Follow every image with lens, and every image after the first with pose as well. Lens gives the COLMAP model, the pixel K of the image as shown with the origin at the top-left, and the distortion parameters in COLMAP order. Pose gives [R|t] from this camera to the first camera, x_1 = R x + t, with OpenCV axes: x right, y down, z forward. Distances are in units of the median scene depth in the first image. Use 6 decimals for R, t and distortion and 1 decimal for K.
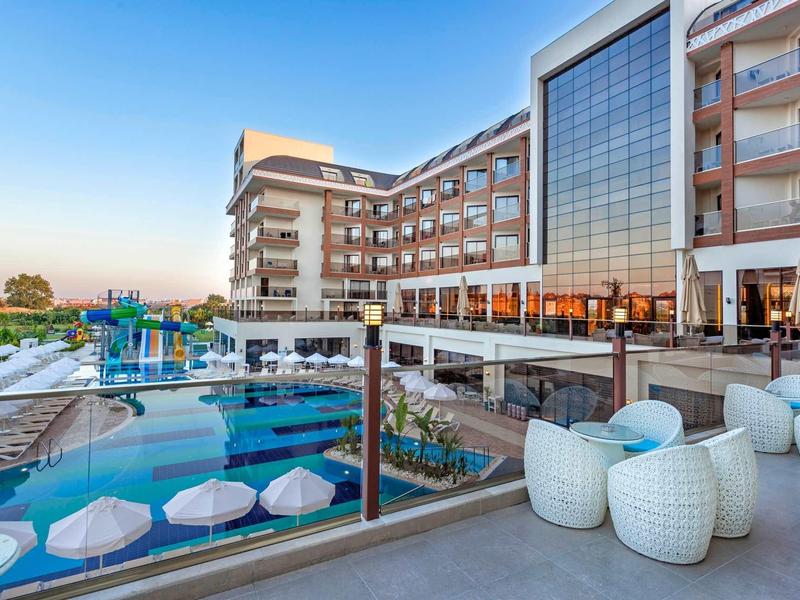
lens RADIAL K [[424.5, 0, 398.7], [0, 424.5, 300.7], [0, 0, 1]] dist [0.003261, 0.006058]
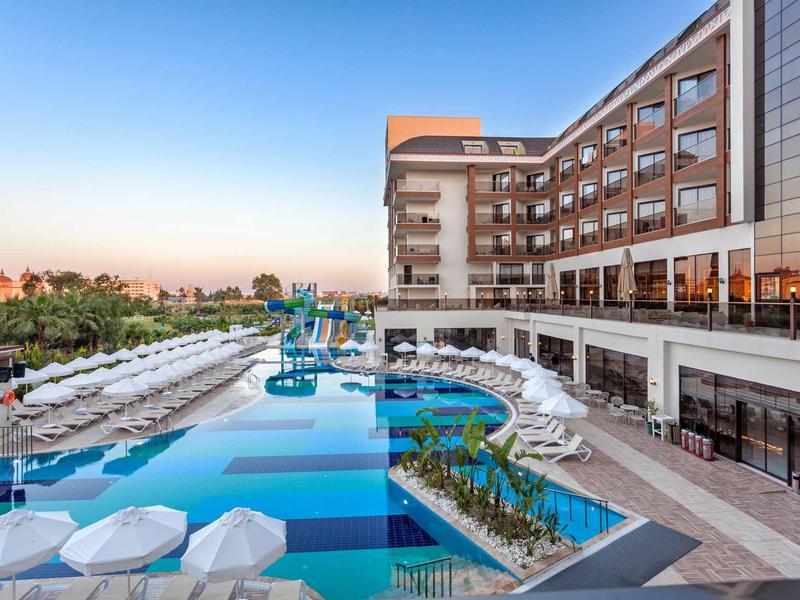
lens RADIAL K [[424.5, 0, 398.3], [0, 424.5, 298.5], [0, 0, 1]] dist [0.003261, 0.006058]
pose [[0.904265, -0.015905, -0.426676, 0.086228], [0.024671, 0.999583, 0.015025, 0.007020], [0.426259, -0.024113, 0.904280, 0.120141]]
